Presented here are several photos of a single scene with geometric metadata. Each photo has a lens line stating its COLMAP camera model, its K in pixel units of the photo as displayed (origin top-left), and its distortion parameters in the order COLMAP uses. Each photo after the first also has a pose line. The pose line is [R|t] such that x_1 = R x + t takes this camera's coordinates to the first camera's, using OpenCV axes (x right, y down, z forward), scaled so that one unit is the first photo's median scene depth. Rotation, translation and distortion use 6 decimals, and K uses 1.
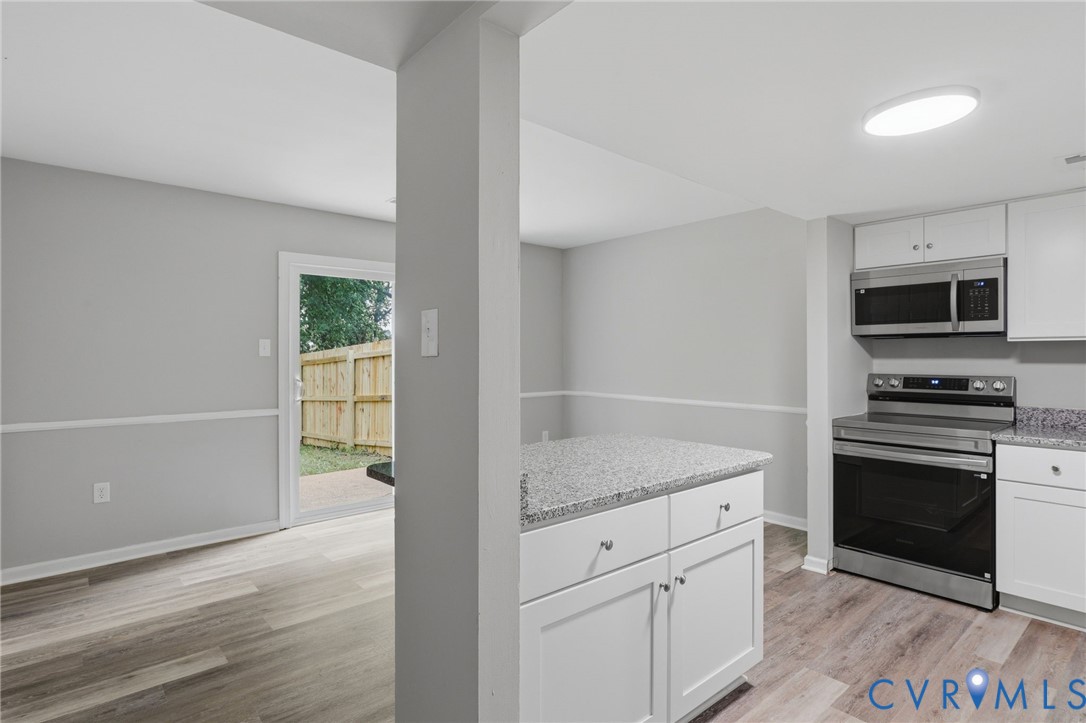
lens RADIAL K [[559.8, 0, 543.0], [0, 559.8, 361.5], [0, 0, 1]] dist [-0.001811, -0.000211]
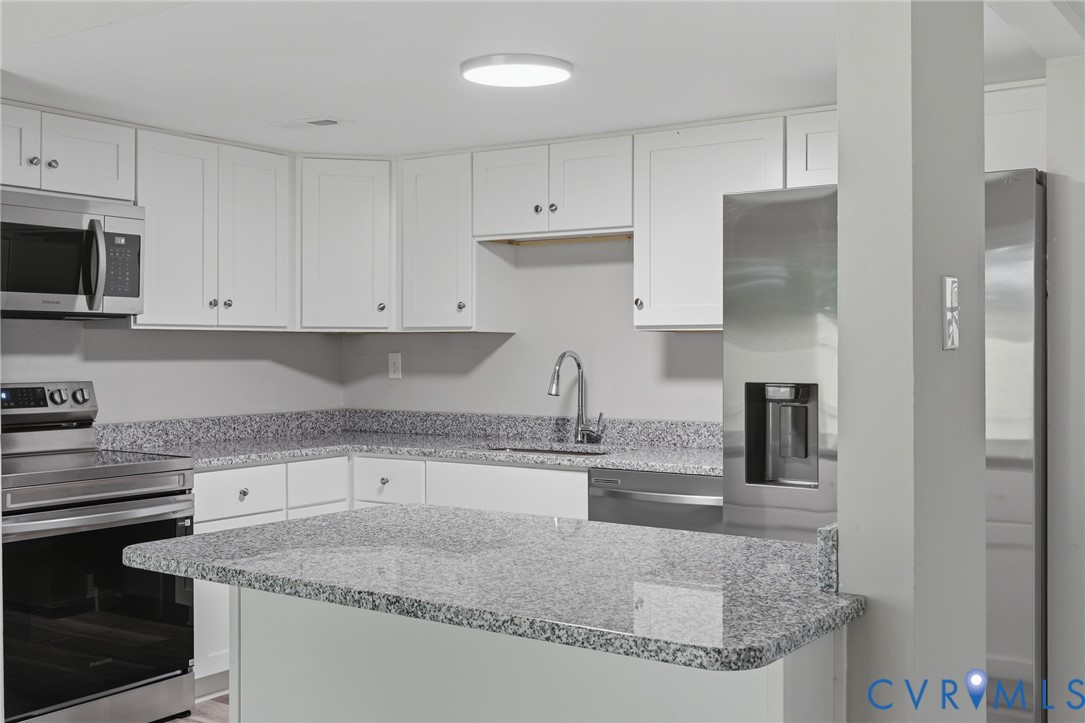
lens RADIAL K [[1150.7, 0, 542.5], [0, 1150.7, 361.5], [0, 0, 1]] dist [-0.000014, -0.010996]
pose [[-0.252017, -0.007910, 0.967690, -0.641309], [0.009383, 0.999900, 0.010617, -0.006191], [-0.967677, 0.011756, -0.251918, 0.834709]]
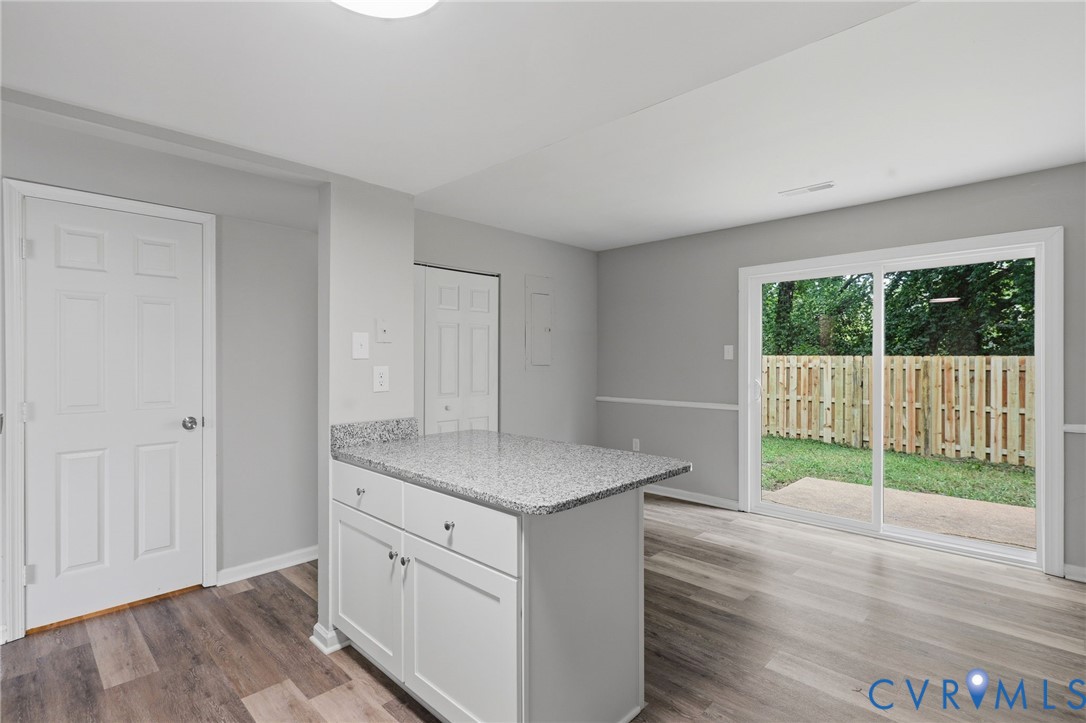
lens RADIAL K [[517.8, 0, 543.0], [0, 517.8, 361.5], [0, 0, 1]] dist [0.003170, 0.001290]
pose [[0.092184, 0.006366, -0.995722, 0.738536], [-0.010268, 0.999932, 0.005442, -0.009757], [0.995689, 0.009722, 0.092244, 0.667850]]
